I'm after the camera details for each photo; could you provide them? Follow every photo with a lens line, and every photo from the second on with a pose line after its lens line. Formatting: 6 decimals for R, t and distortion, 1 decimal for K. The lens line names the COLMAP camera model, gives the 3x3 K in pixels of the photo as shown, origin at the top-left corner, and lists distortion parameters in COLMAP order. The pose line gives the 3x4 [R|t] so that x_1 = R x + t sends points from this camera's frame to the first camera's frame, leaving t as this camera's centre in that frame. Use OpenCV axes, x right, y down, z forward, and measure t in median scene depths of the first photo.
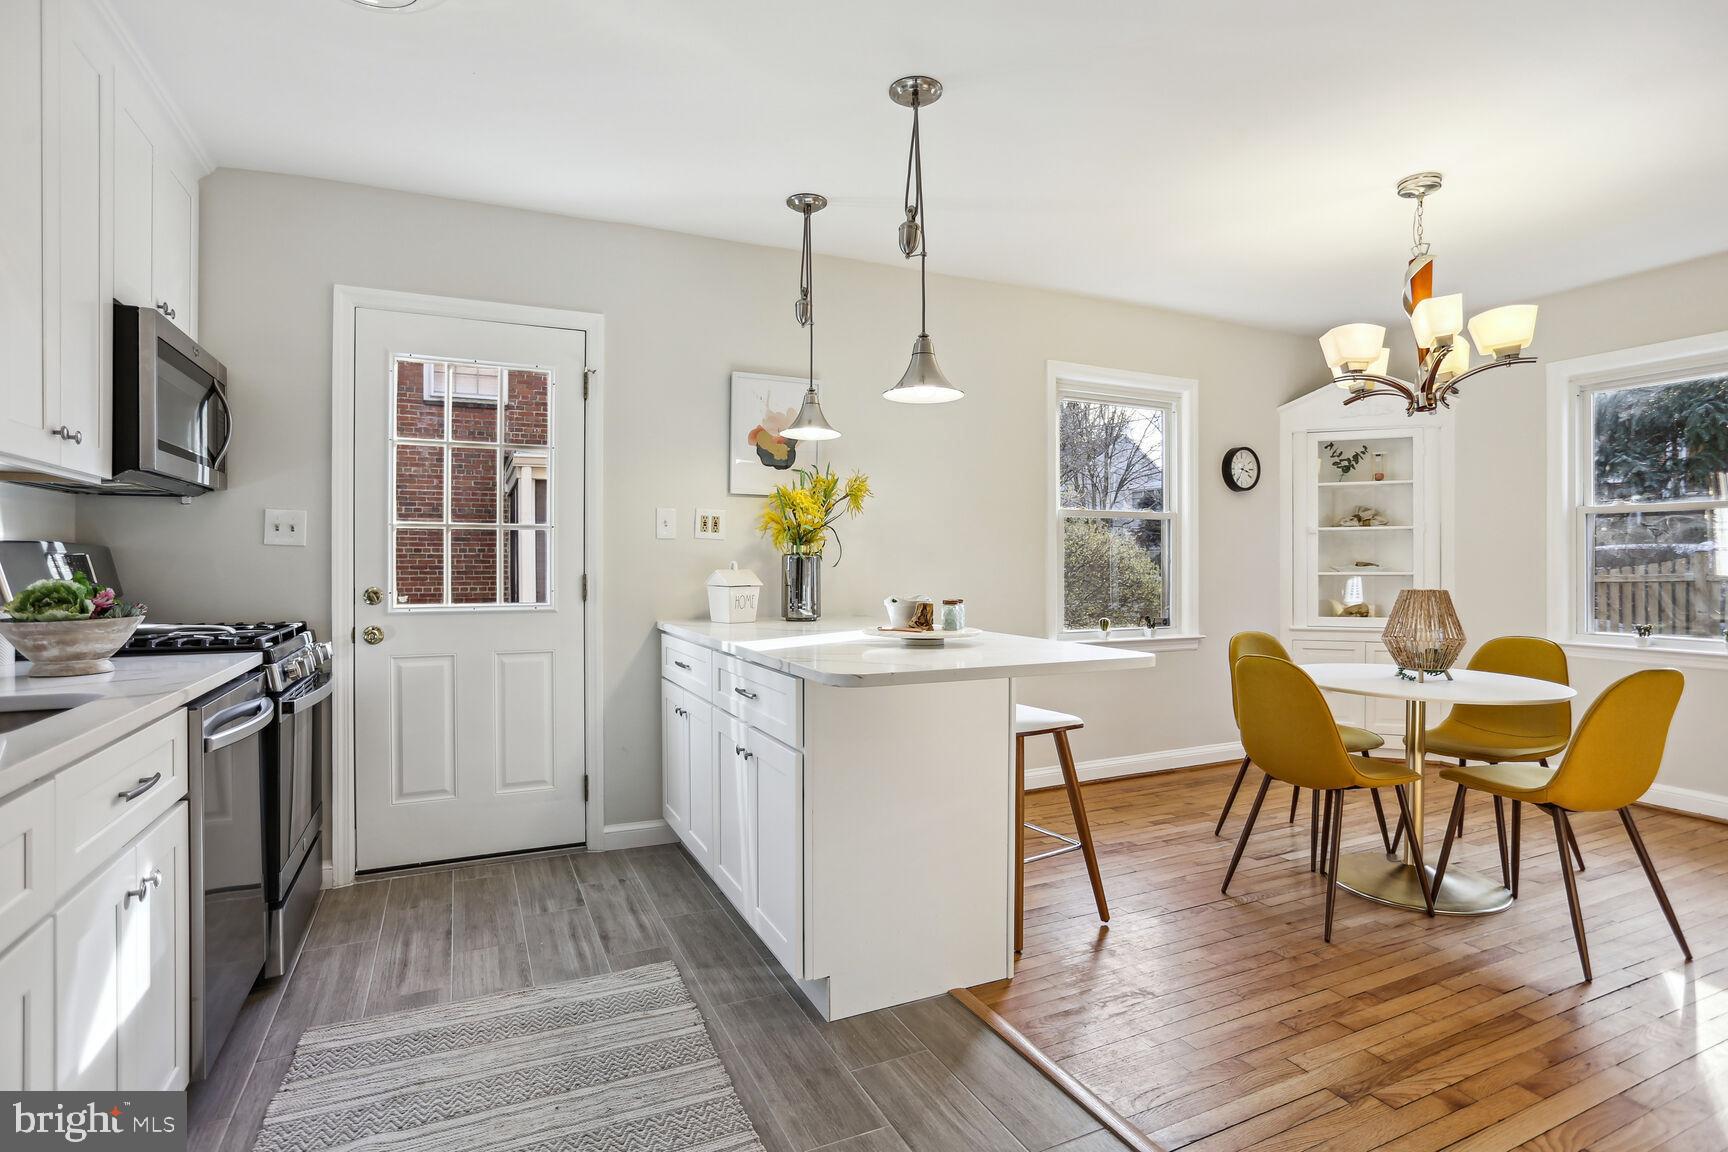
lens RADIAL K [[884.3, 0, 854.3], [0, 884.3, 564.5], [0, 0, 1]] dist [-0.048549, 0.019430]
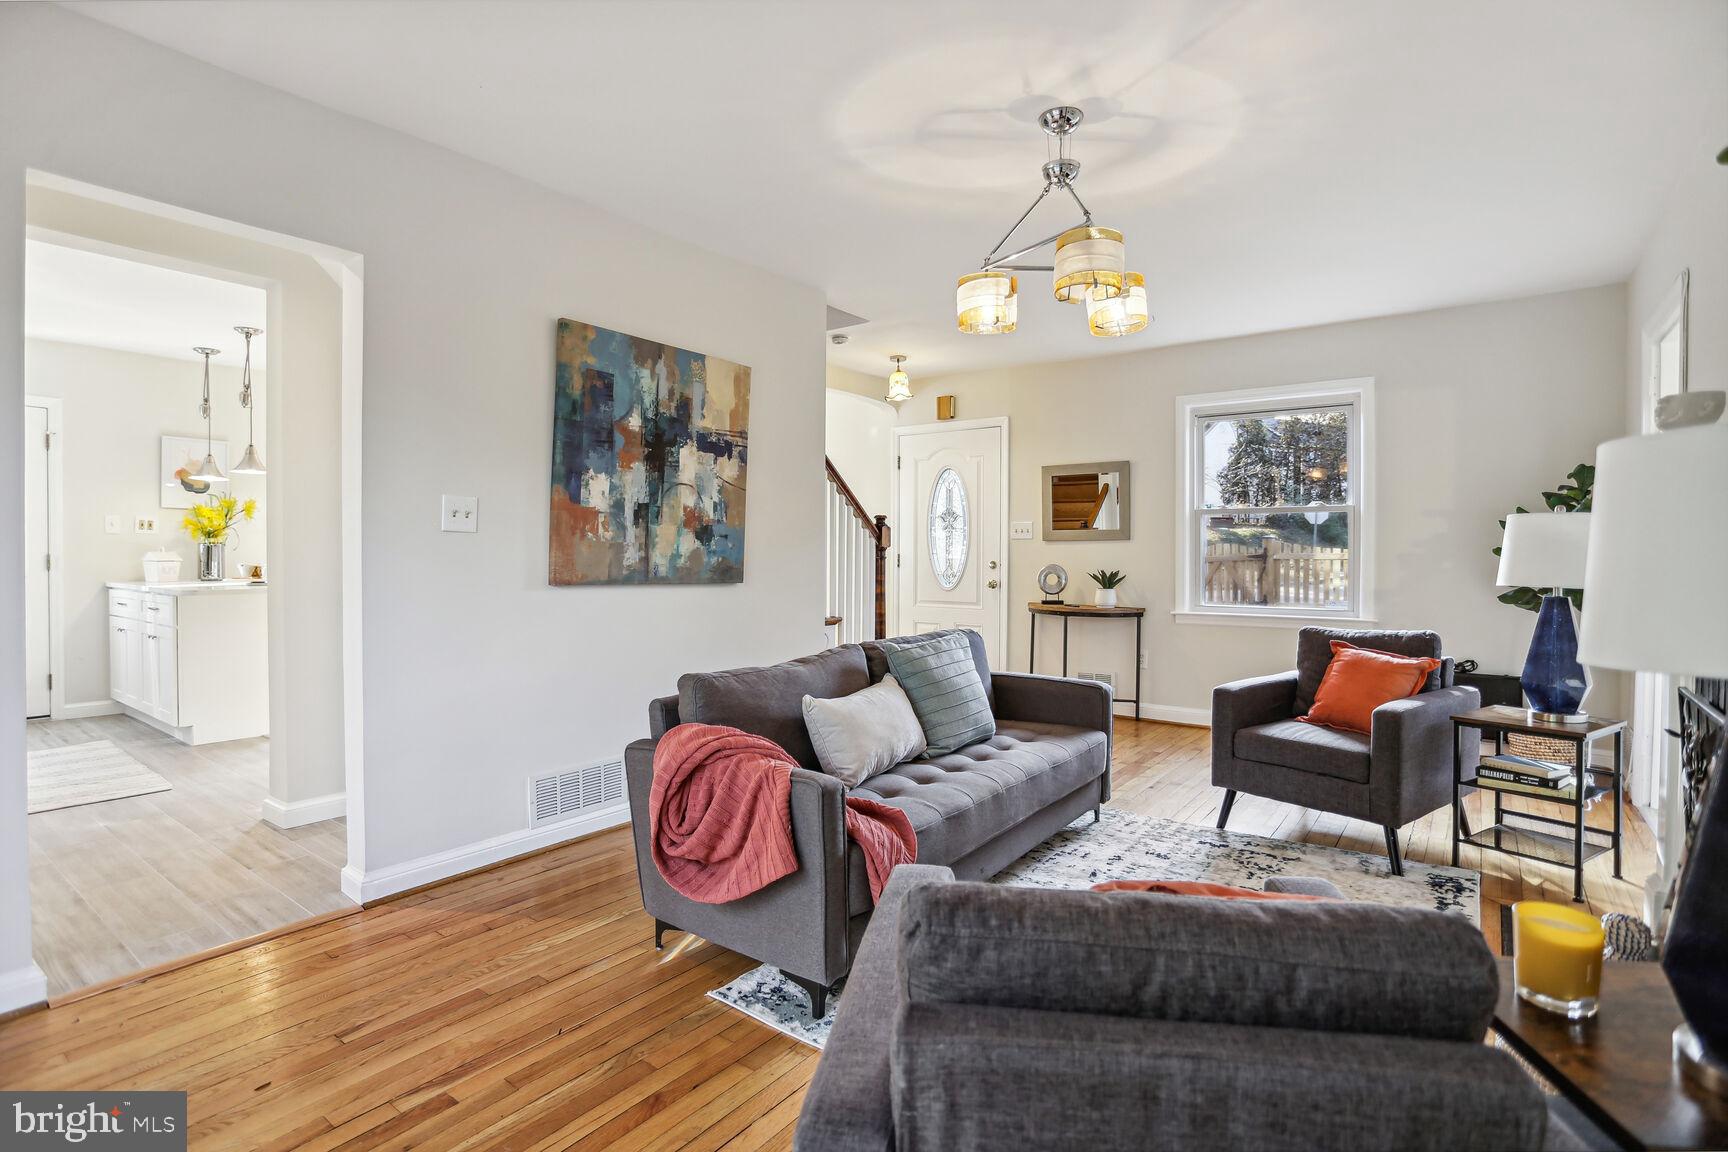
lens RADIAL K [[830.2, 0, 858.4], [0, 830.2, 566.1], [0, 0, 1]] dist [-0.013394, 0.000858]
pose [[0.883394, -0.006052, 0.468592, 0.354906], [0.000944, 0.999938, 0.011136, 0.019315], [-0.468630, -0.009395, 0.883345, -1.206157]]
